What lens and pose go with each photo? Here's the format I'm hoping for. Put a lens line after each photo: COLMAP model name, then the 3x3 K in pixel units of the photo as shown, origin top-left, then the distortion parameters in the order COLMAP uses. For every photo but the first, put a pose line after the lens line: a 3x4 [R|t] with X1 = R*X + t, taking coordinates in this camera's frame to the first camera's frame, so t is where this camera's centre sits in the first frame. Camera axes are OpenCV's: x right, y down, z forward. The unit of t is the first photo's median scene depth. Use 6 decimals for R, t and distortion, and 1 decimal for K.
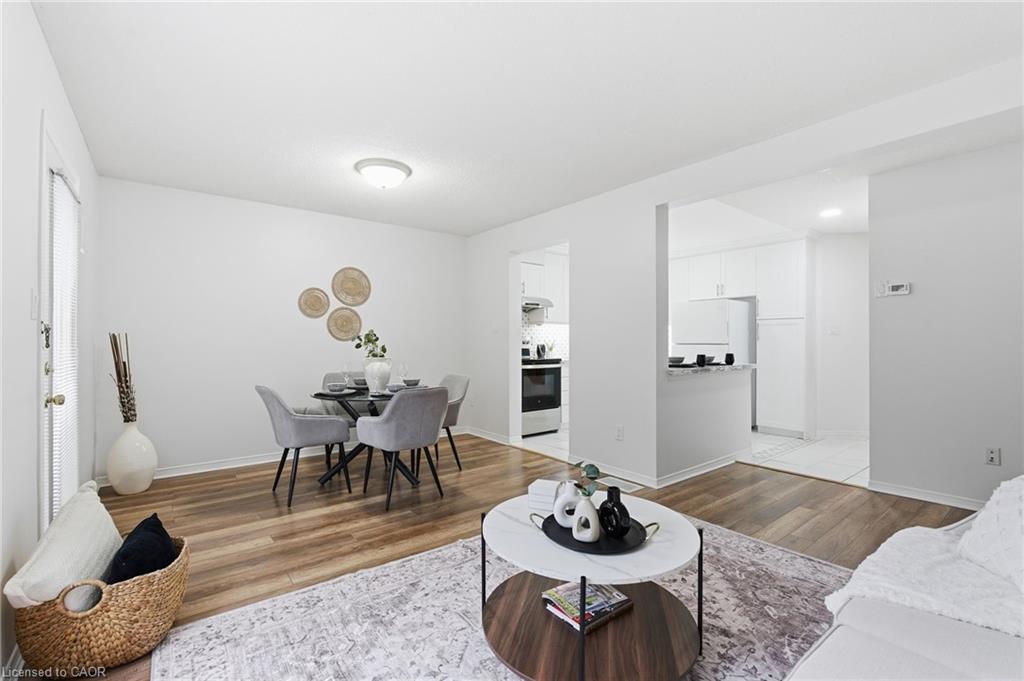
lens RADIAL K [[454.1, 0, 511.0], [0, 454.1, 338.3], [0, 0, 1]] dist [-0.014517, 0.003654]
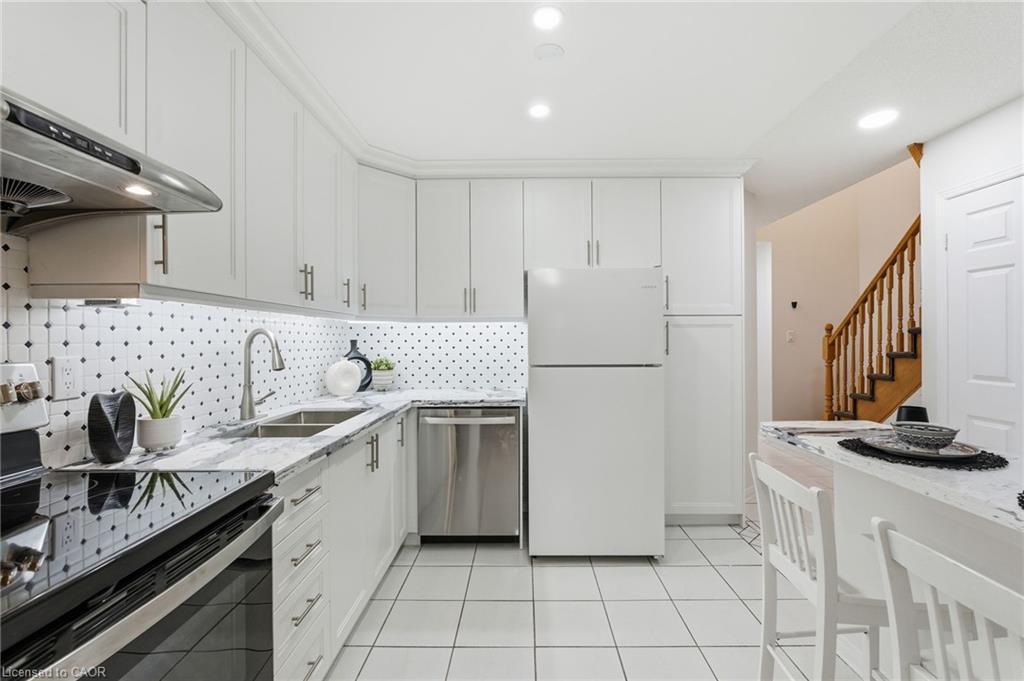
lens RADIAL K [[454.1, 0, 517.7], [0, 454.1, 339.8], [0, 0, 1]] dist [-0.014517, 0.003654]
pose [[0.626719, -0.003233, 0.779239, 0.036043], [-0.000516, 0.999989, 0.004564, -0.023118], [-0.779245, -0.003263, 0.626711, 1.250664]]
